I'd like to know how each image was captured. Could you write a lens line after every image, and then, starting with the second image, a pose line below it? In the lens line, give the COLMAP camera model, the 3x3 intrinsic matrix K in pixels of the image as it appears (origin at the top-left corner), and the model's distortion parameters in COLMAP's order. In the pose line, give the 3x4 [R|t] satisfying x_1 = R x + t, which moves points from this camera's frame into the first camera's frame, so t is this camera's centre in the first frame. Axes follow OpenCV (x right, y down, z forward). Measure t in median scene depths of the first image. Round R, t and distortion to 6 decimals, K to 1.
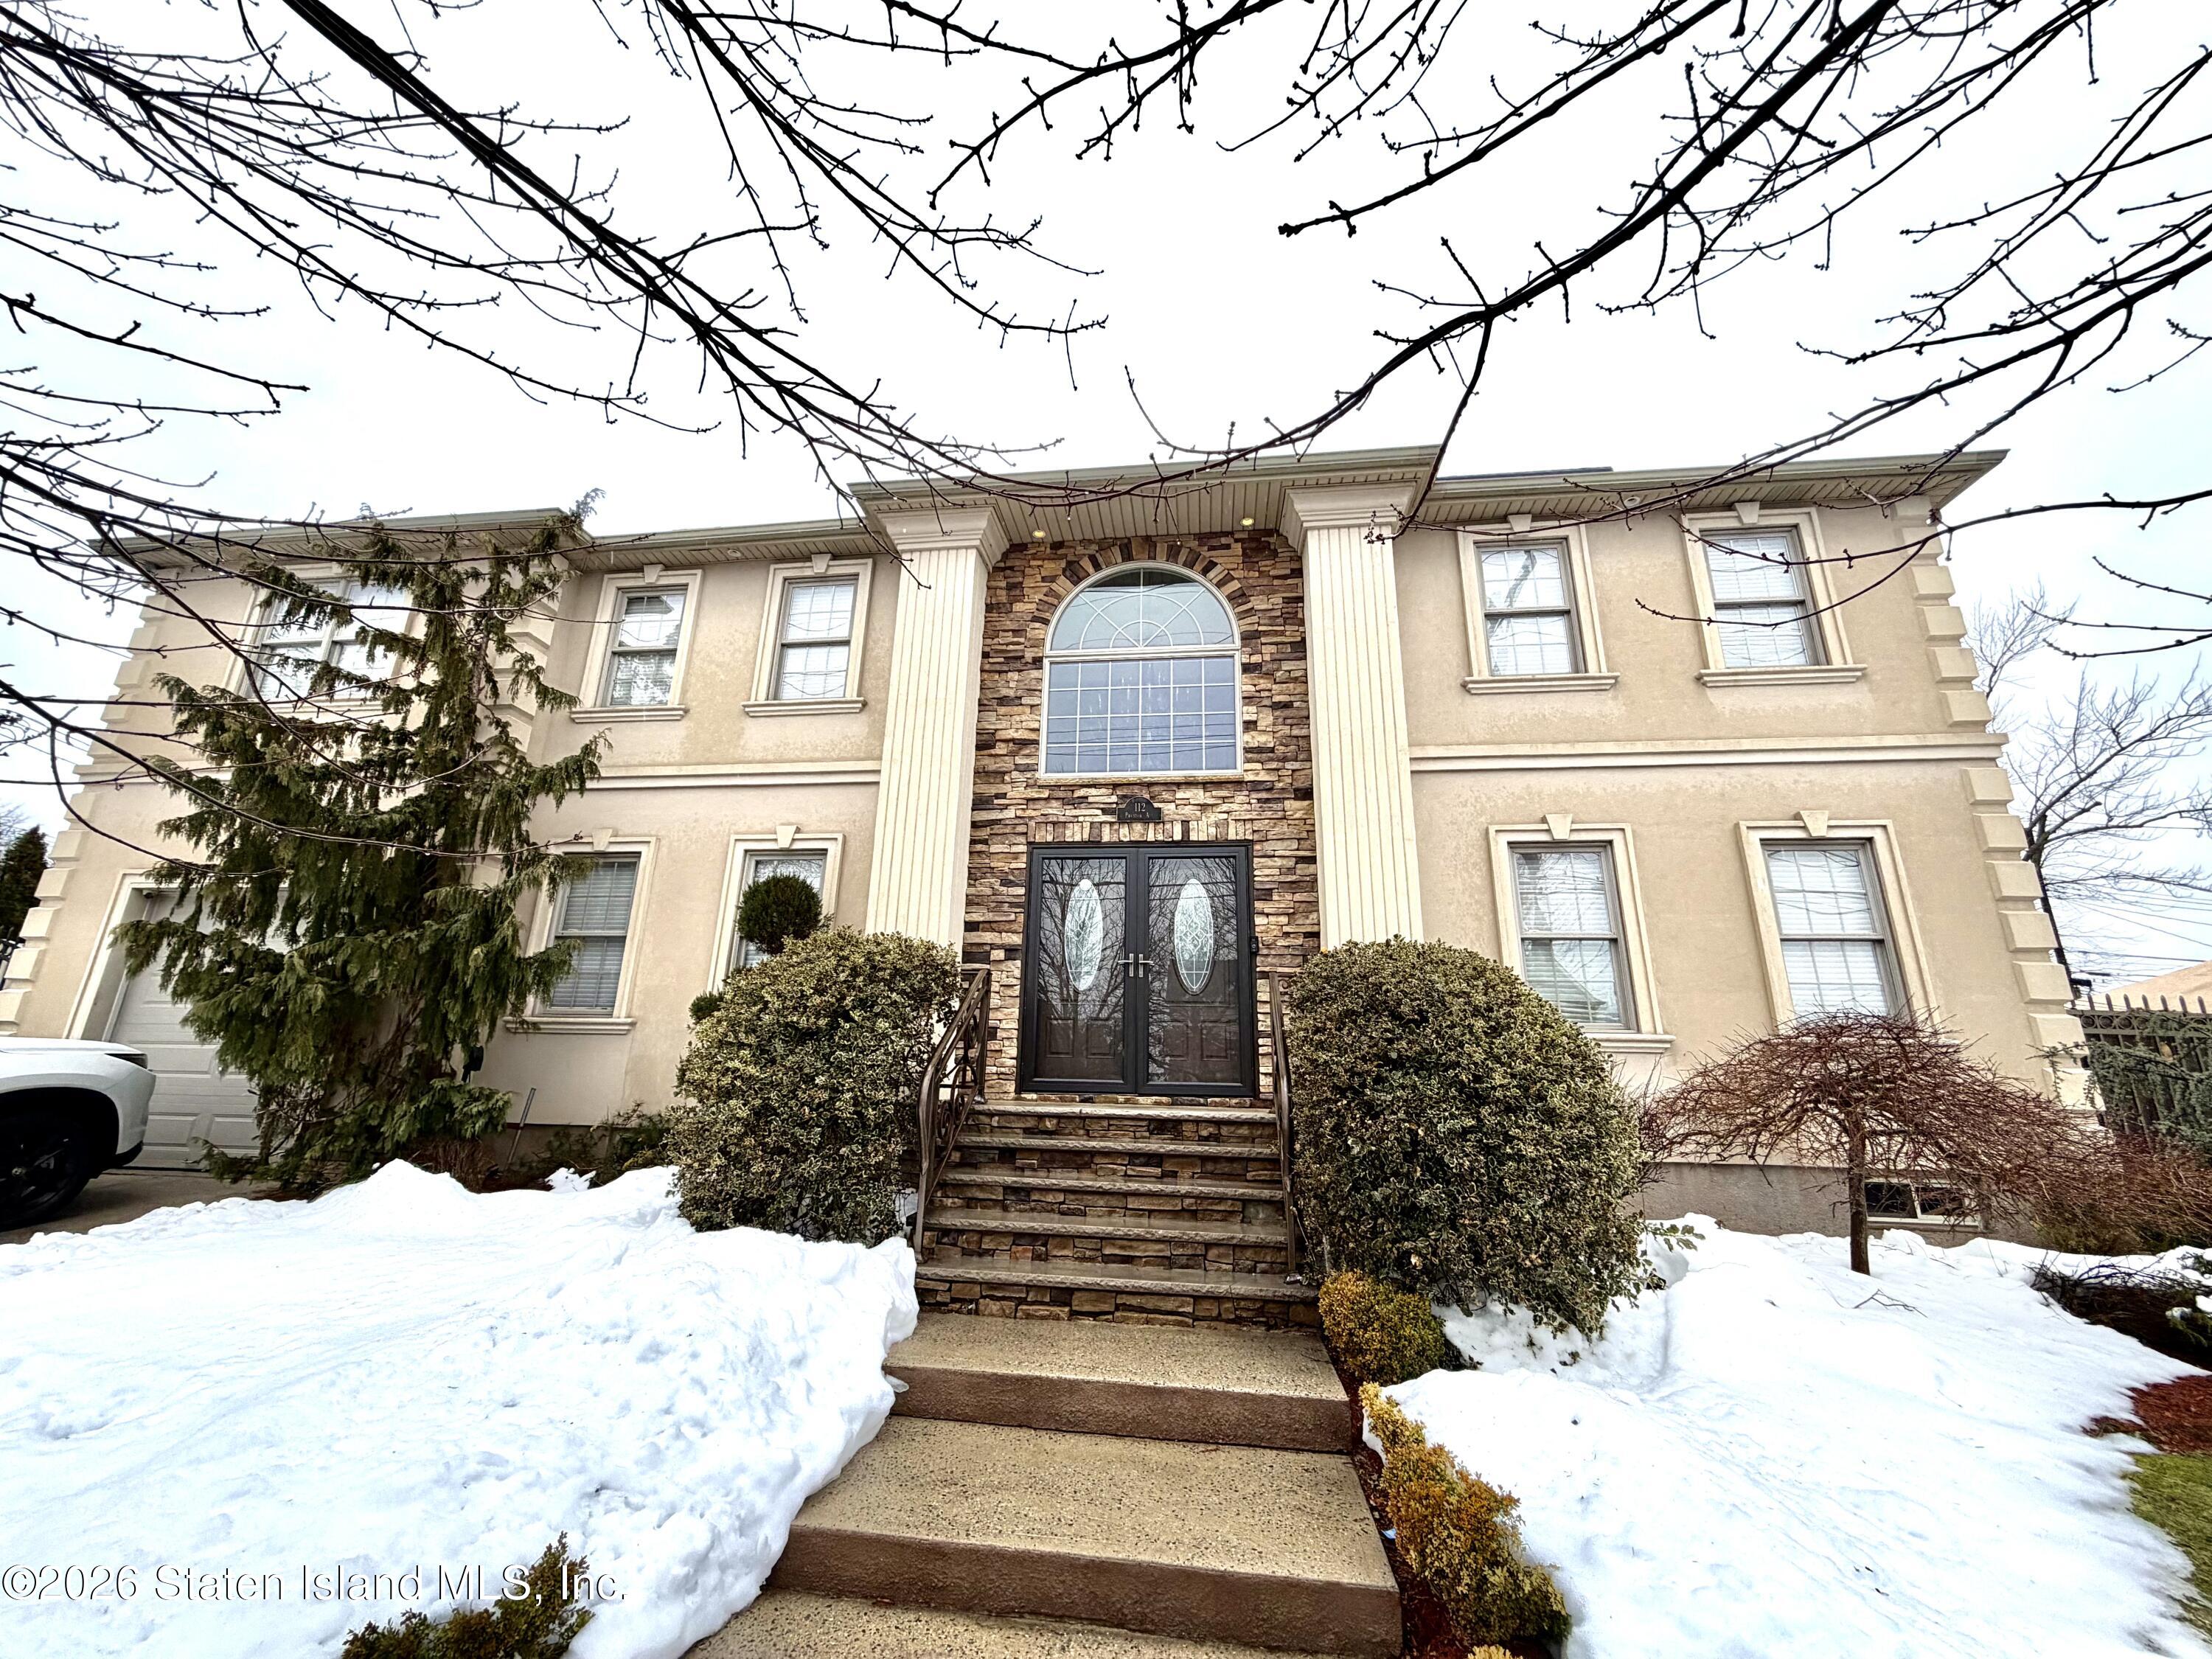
lens RADIAL K [[870.3, 0, 1078.5], [0, 870.3, 891.3], [0, 0, 1]] dist [-0.001866, -0.000144]
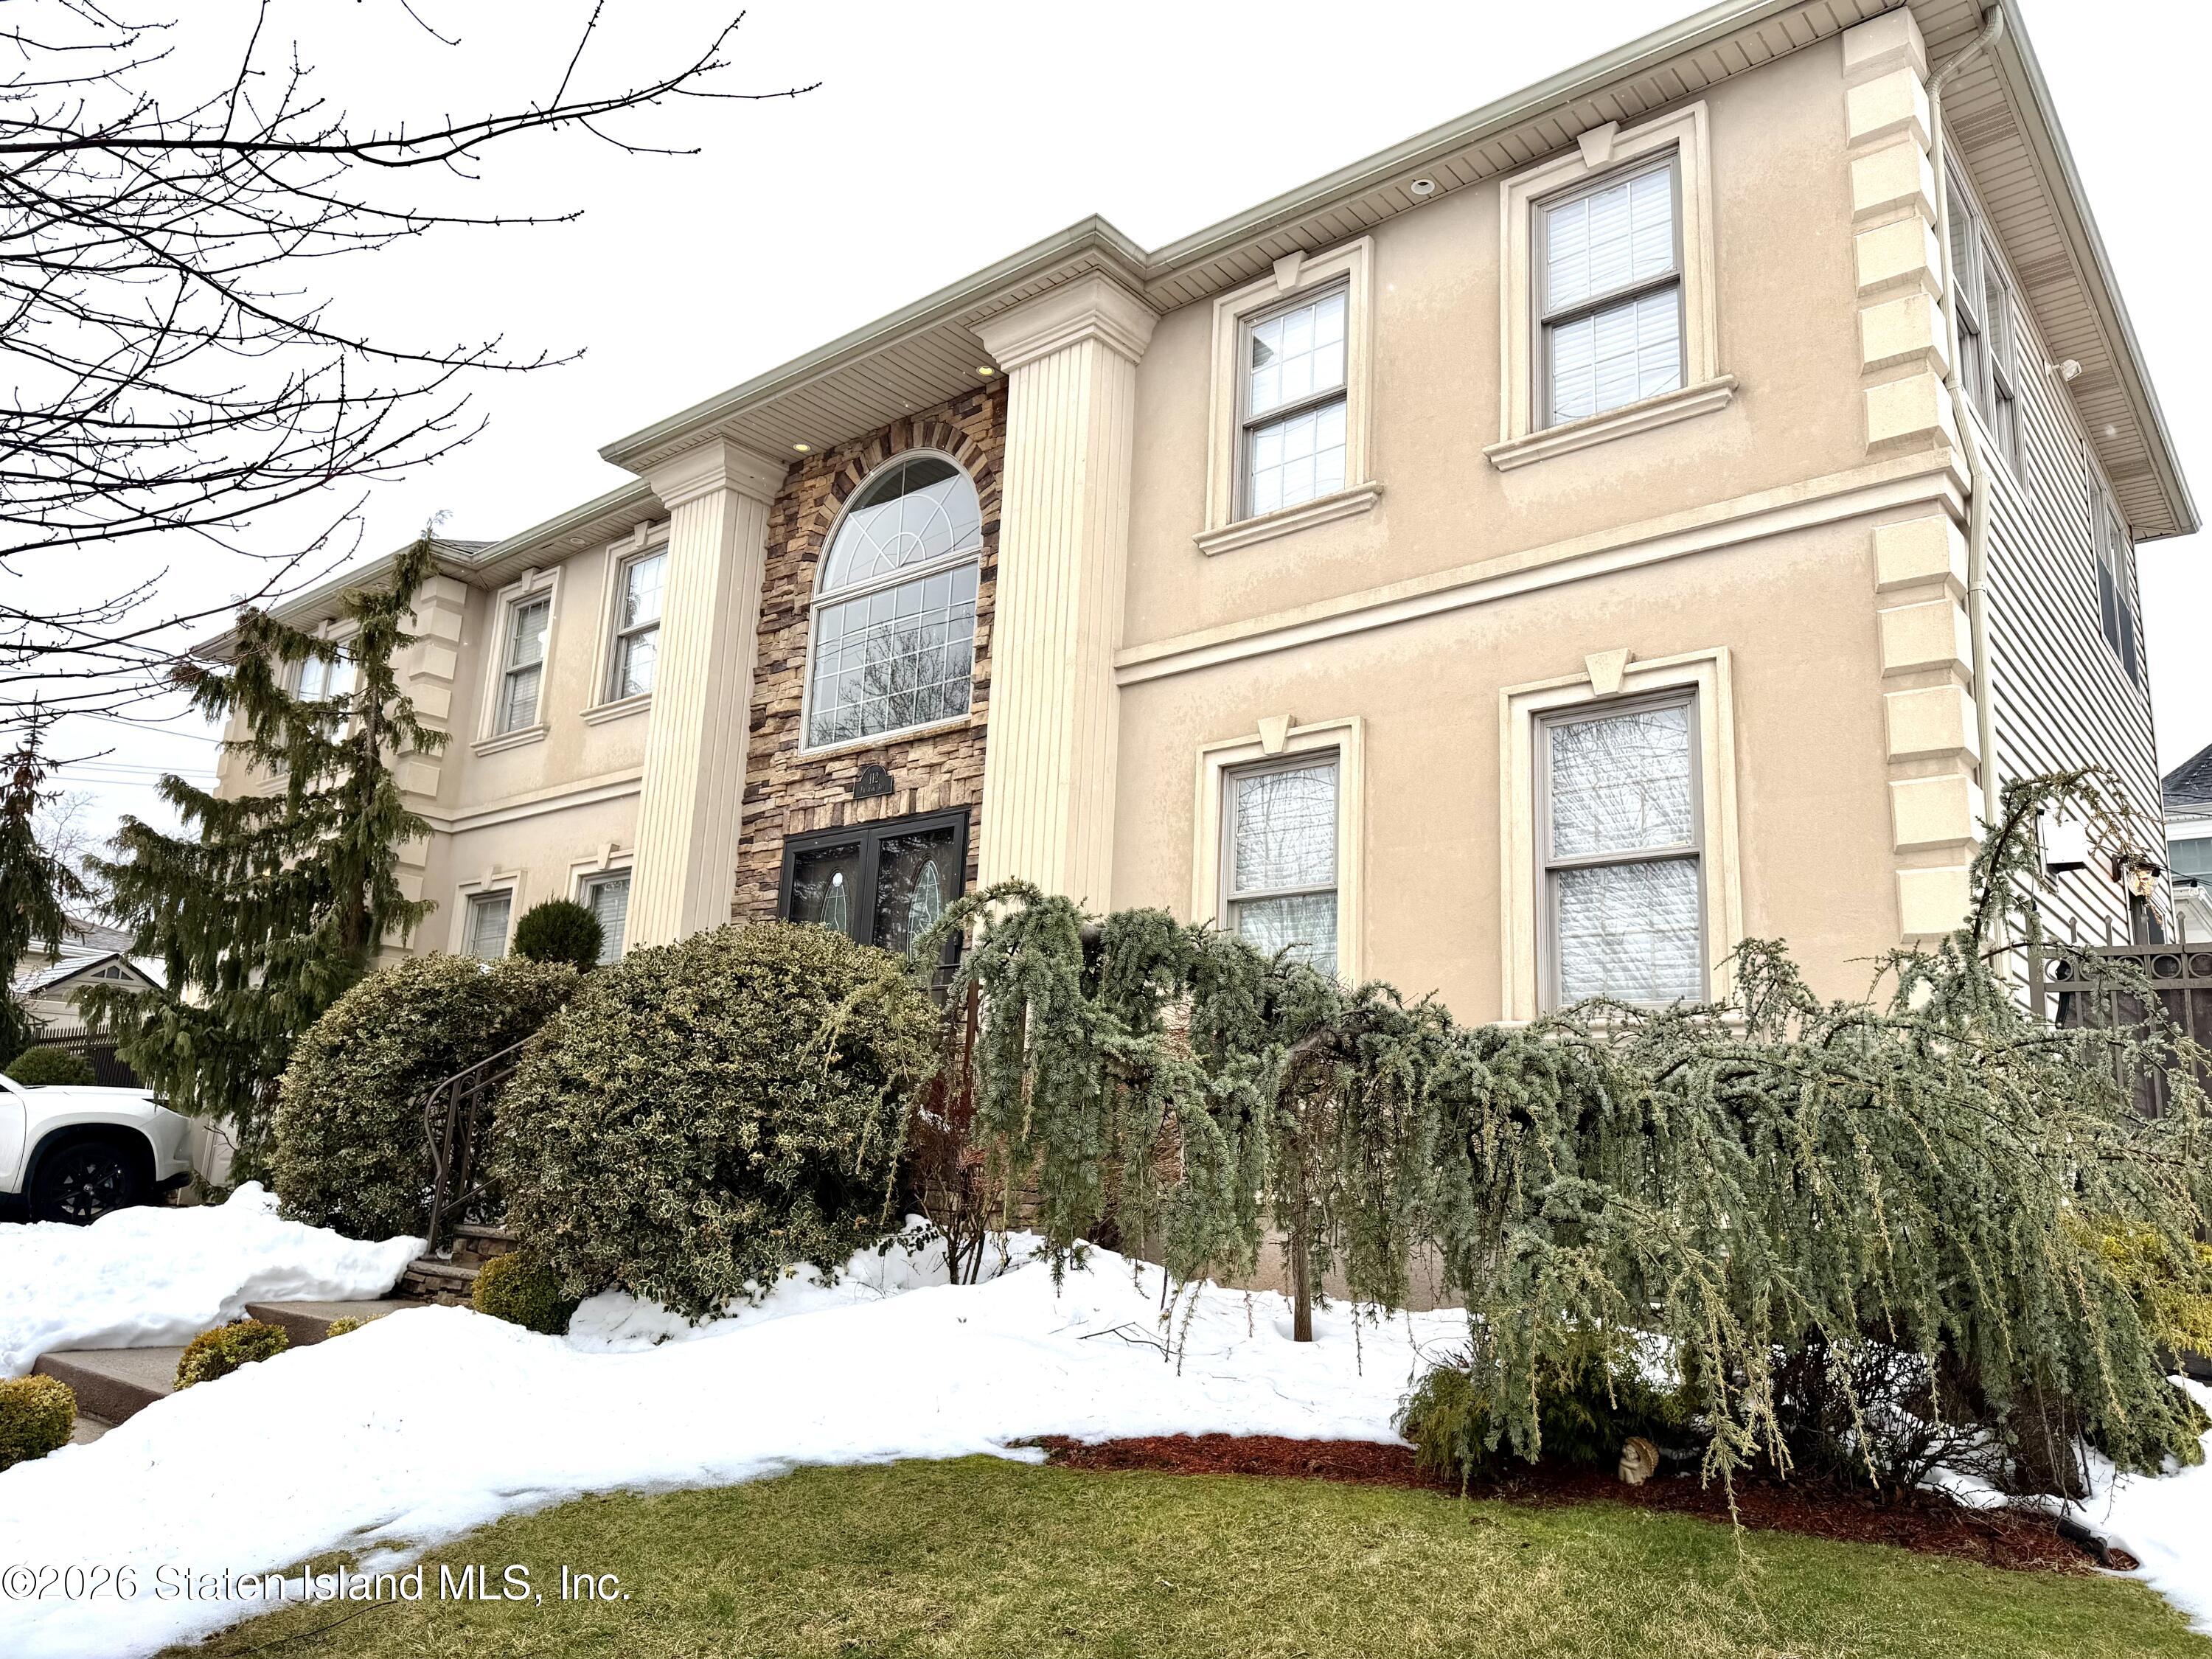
lens RADIAL K [[1555.7, 0, 1108.2], [0, 1555.7, 840.9], [0, 0, 1]] dist [0.079693, -0.001451]
pose [[0.839162, -0.115268, -0.531527, 1.004345], [0.134329, 0.990933, -0.002821, -0.003965], [0.527032, -0.069032, 0.847037, -0.129350]]
